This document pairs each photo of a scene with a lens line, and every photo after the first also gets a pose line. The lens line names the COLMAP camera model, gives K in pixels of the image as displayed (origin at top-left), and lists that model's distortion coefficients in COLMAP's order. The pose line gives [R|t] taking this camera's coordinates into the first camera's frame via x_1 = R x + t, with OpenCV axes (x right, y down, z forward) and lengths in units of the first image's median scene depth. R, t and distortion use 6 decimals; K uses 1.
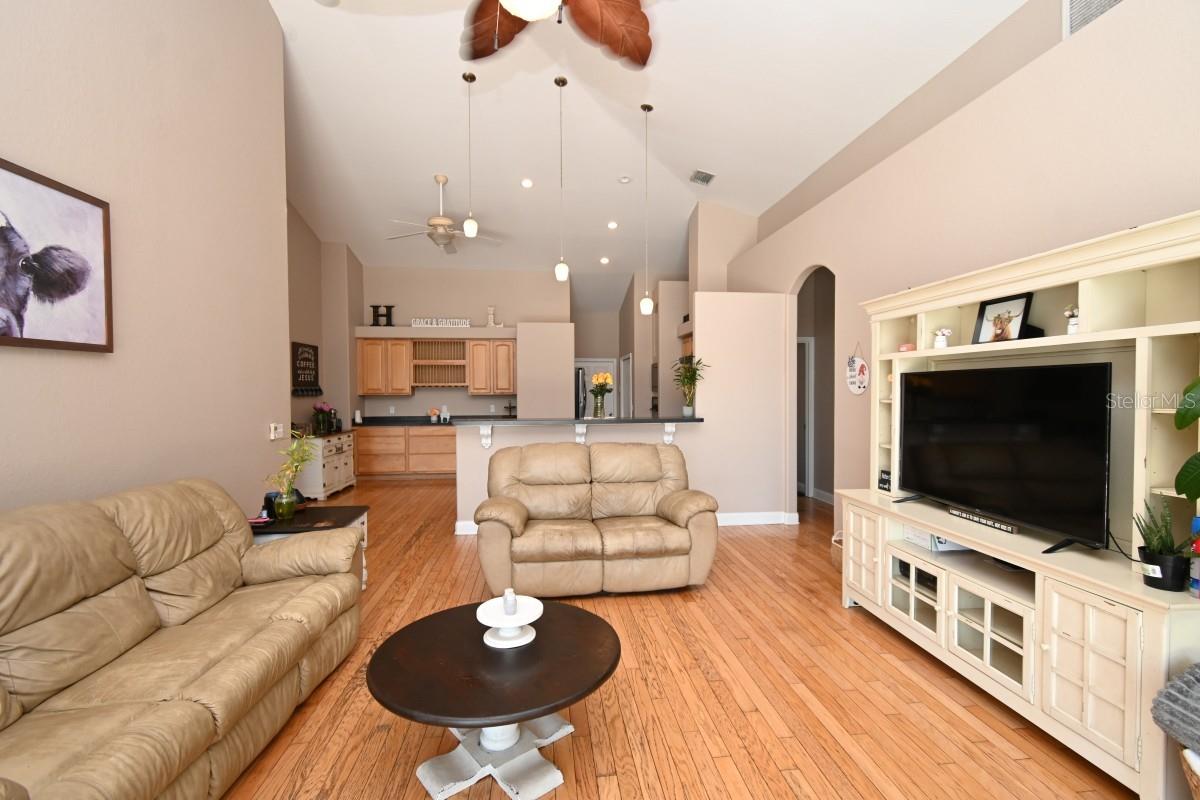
lens RADIAL K [[529.2, 0, 610.1], [0, 529.2, 399.7], [0, 0, 1]] dist [0.000213, -0.002799]
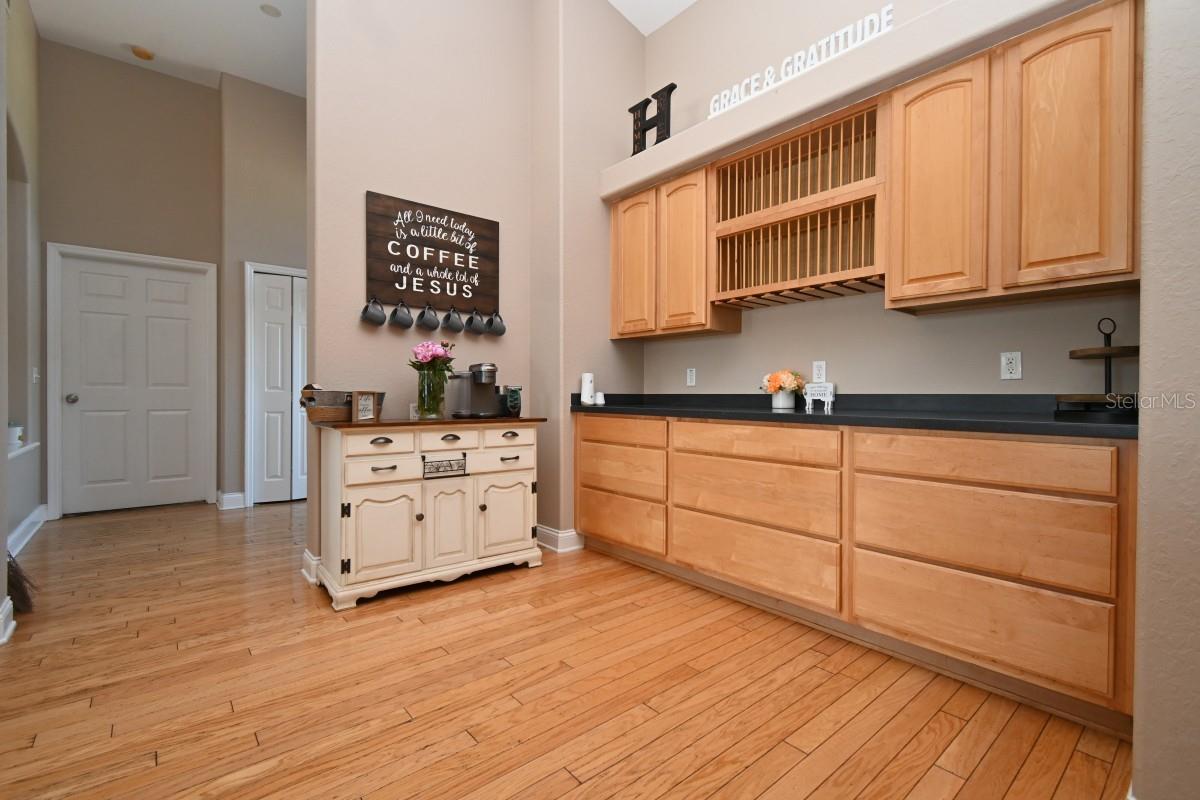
lens RADIAL K [[529.2, 0, 589.5], [0, 529.2, 396.6], [0, 0, 1]] dist [0.000213, -0.002799]
pose [[0.510636, 0.015766, -0.859652, -0.124740], [-0.021418, 0.999755, 0.005613, 0.034588], [0.859530, 0.015546, 0.510849, 0.769248]]
